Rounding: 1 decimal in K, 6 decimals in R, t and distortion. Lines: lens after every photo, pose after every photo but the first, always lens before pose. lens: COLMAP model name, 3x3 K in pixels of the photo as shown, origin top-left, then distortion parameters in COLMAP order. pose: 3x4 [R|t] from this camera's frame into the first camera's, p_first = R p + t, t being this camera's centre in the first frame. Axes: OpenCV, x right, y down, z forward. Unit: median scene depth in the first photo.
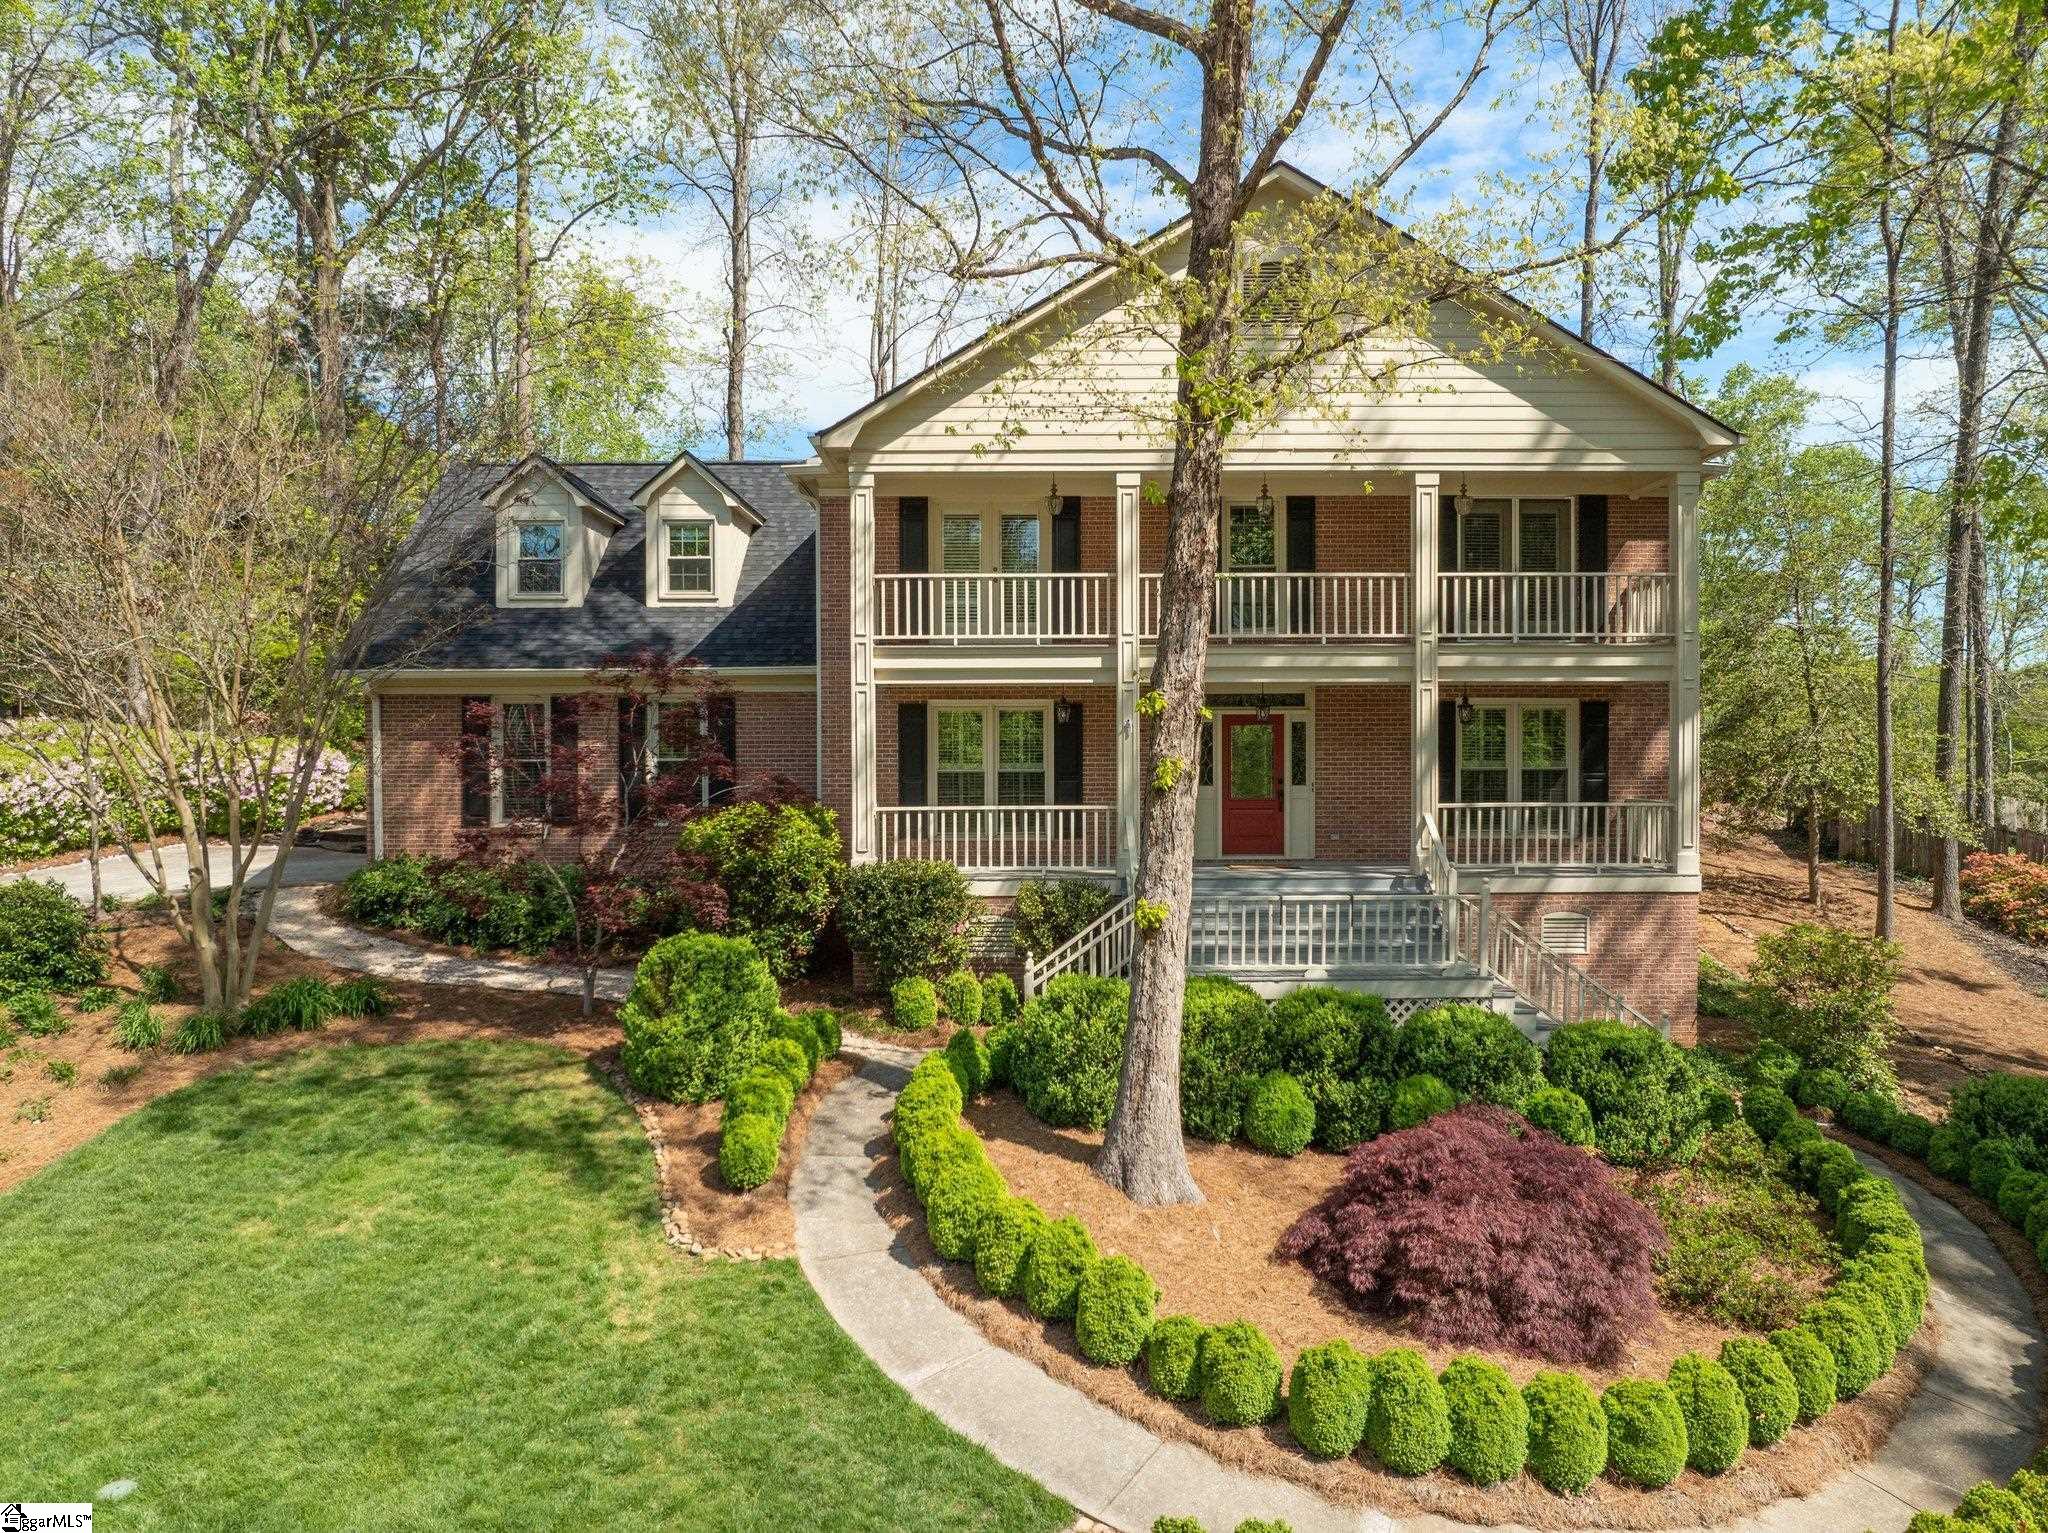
lens RADIAL K [[1449.5, 0, 1024.0], [0, 1449.5, 766.5], [0, 0, 1]] dist [-0.051747, -0.001289]
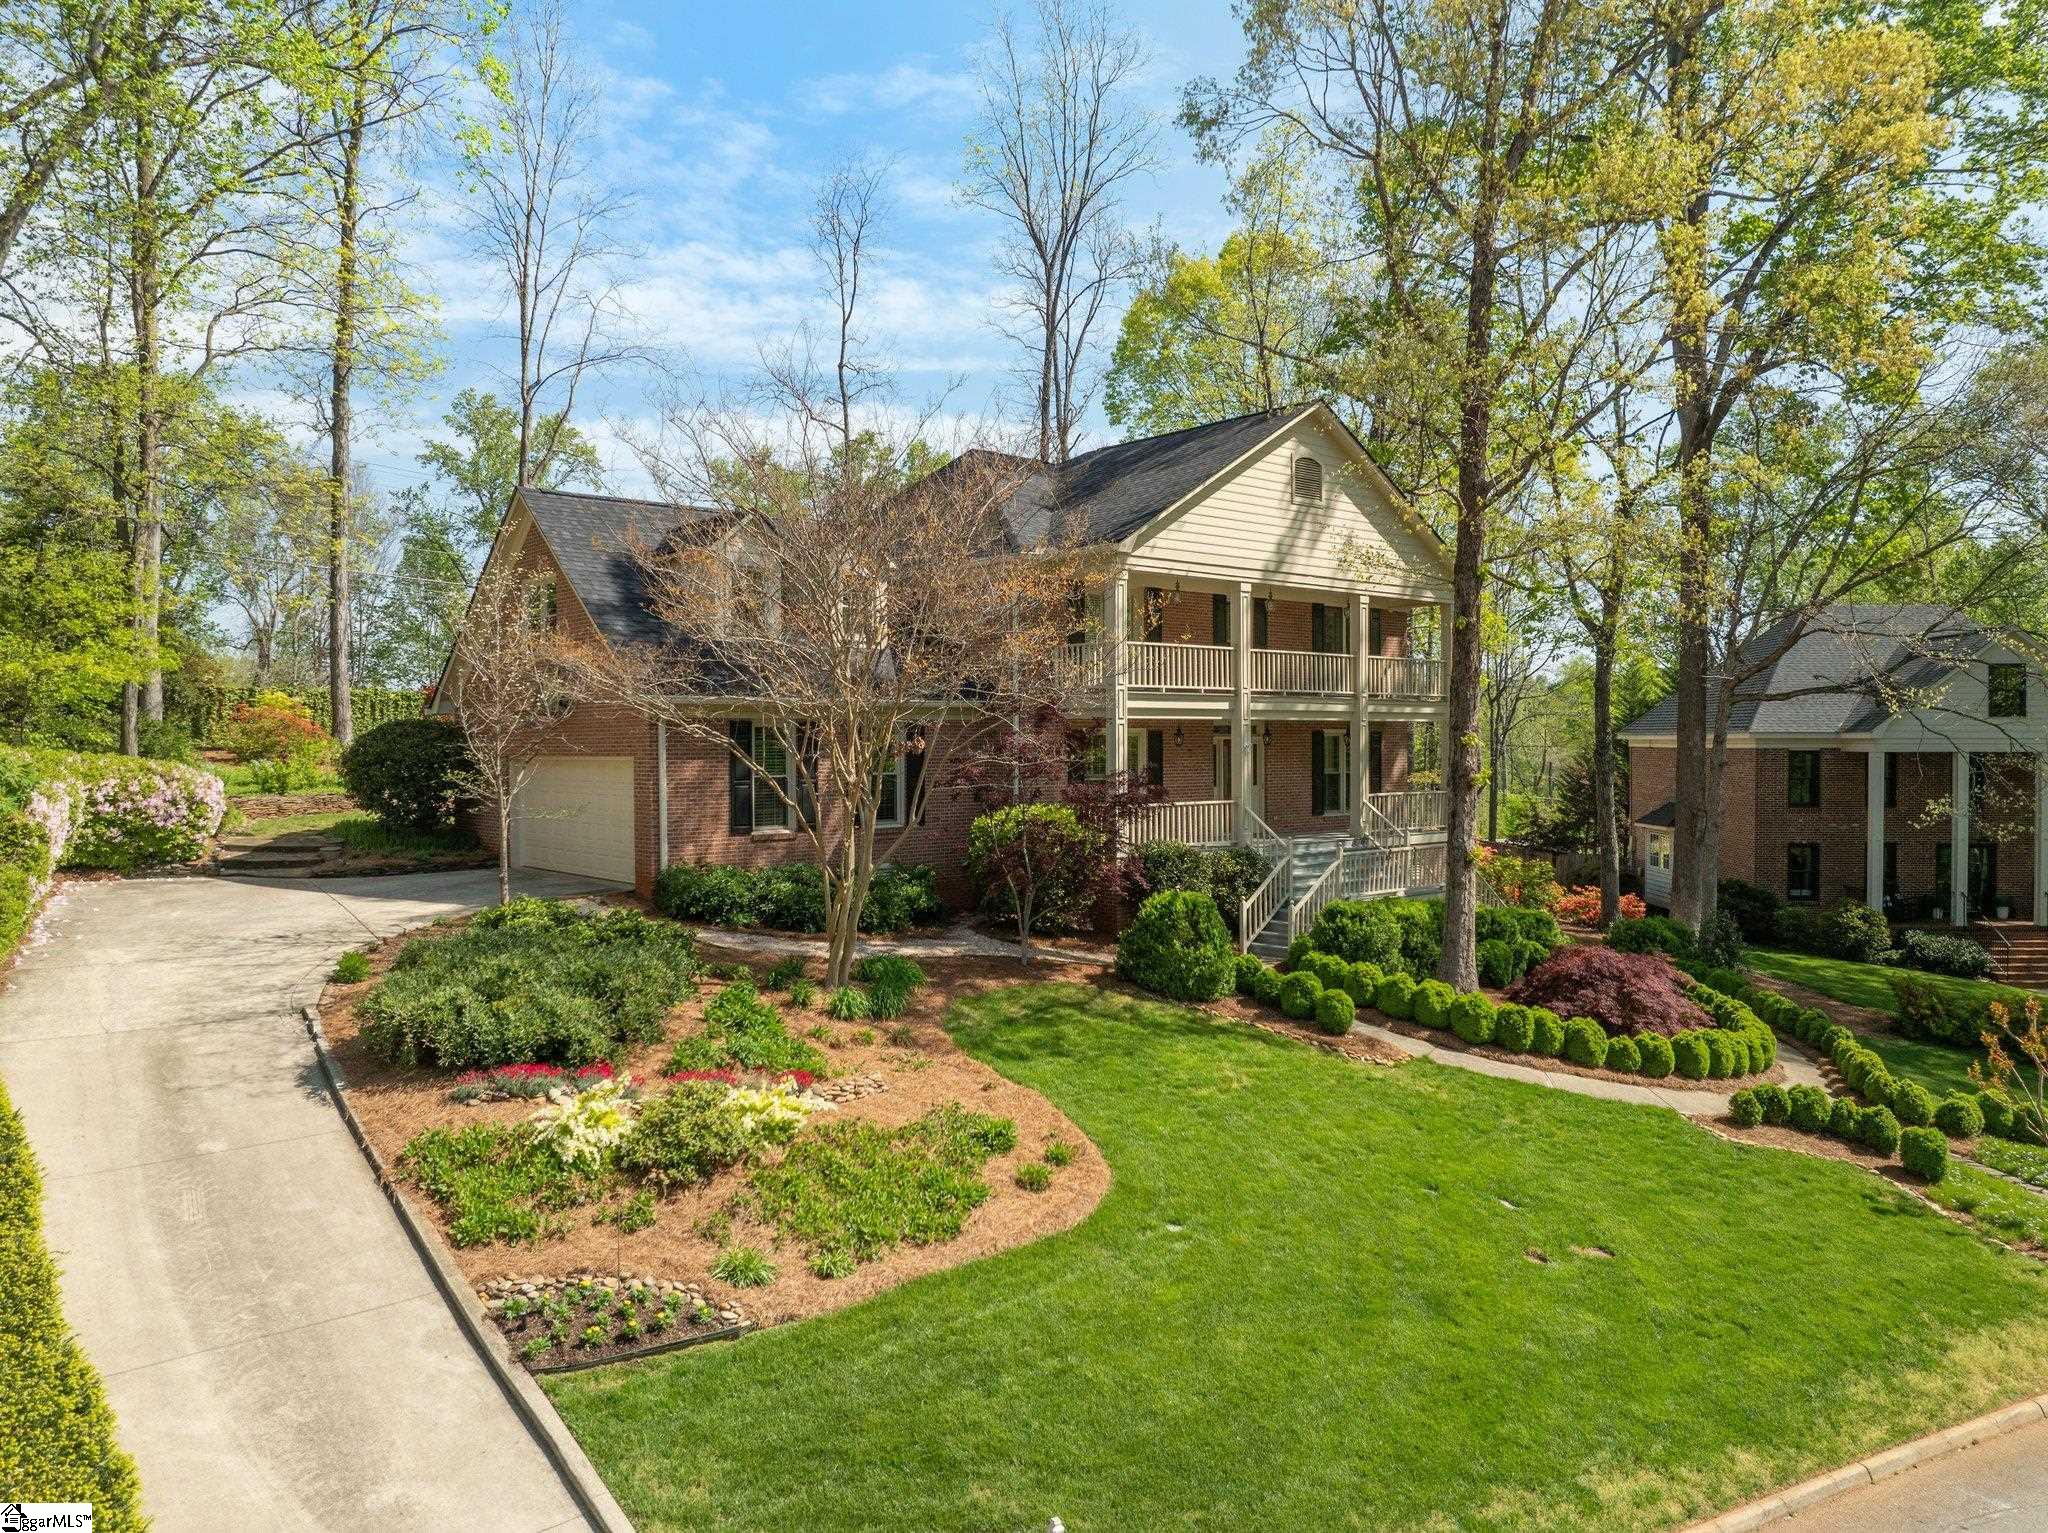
lens RADIAL K [[1449.5, 0, 1024.0], [0, 1449.5, 766.5], [0, 0, 1]] dist [-0.051747, -0.001289]
pose [[0.768143, -0.009496, 0.640208, -1.093621], [0.021520, 0.999708, -0.010992, 0.003429], [-0.639916, 0.022221, 0.768123, -0.024516]]
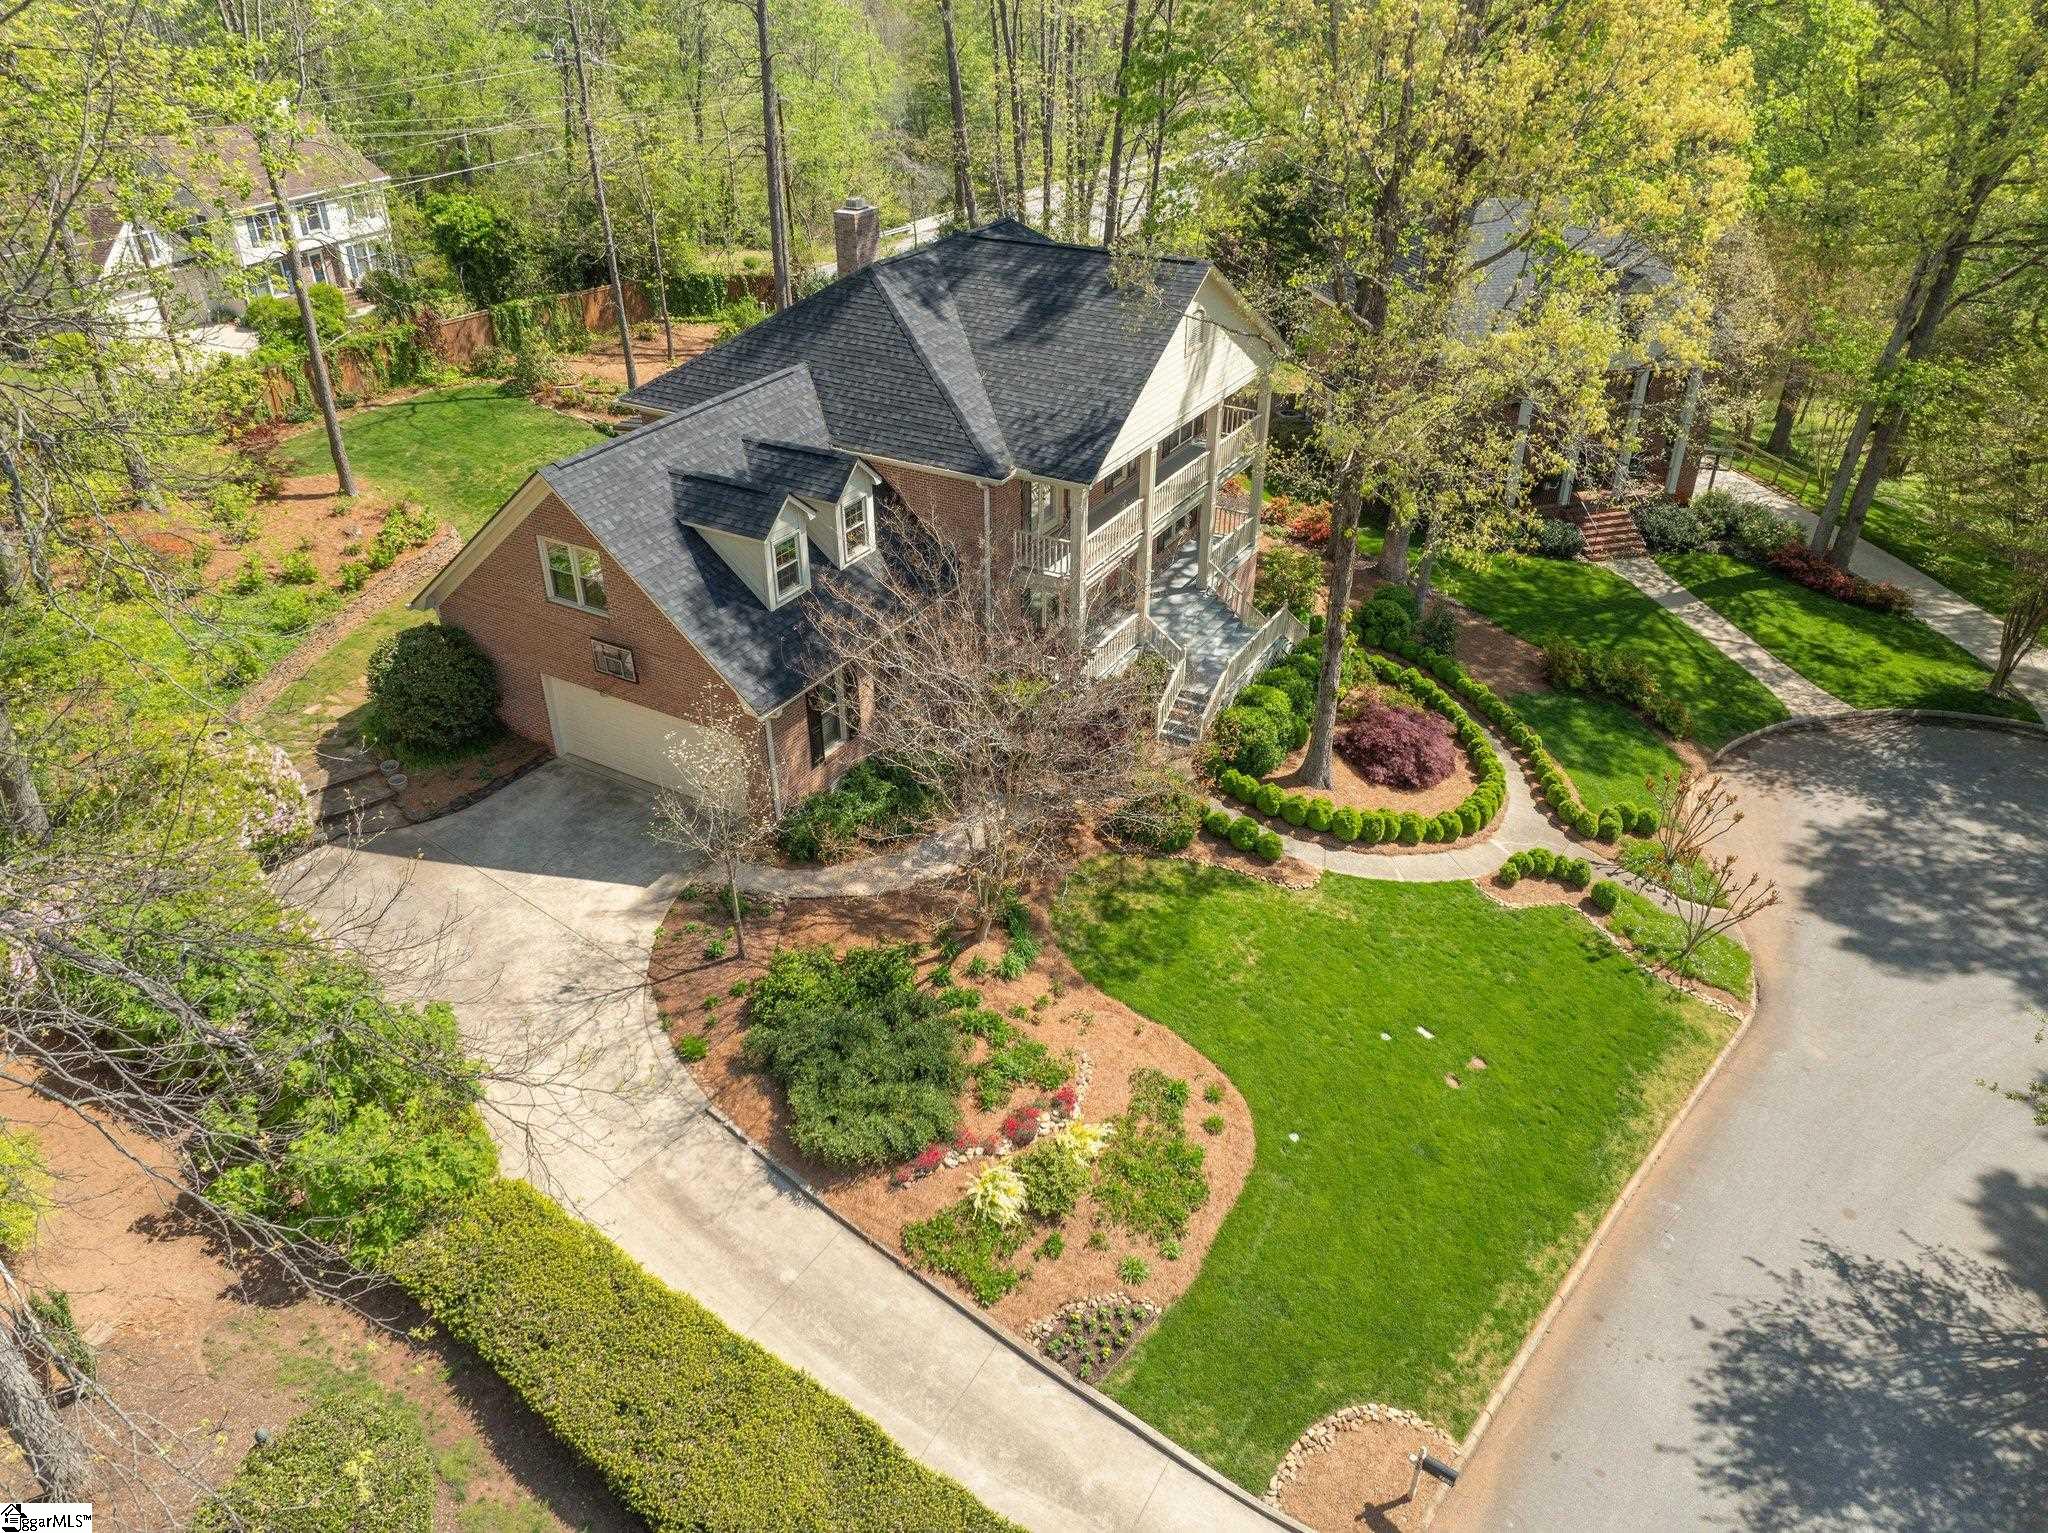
lens RADIAL K [[1449.5, 0, 1024.0], [0, 1449.5, 766.5], [0, 0, 1]] dist [-0.051747, -0.001289]
pose [[0.512605, -0.448125, 0.732407, -1.533880], [0.017622, 0.858312, 0.512826, -0.793010], [-0.858444, -0.249971, 0.447872, 0.224876]]
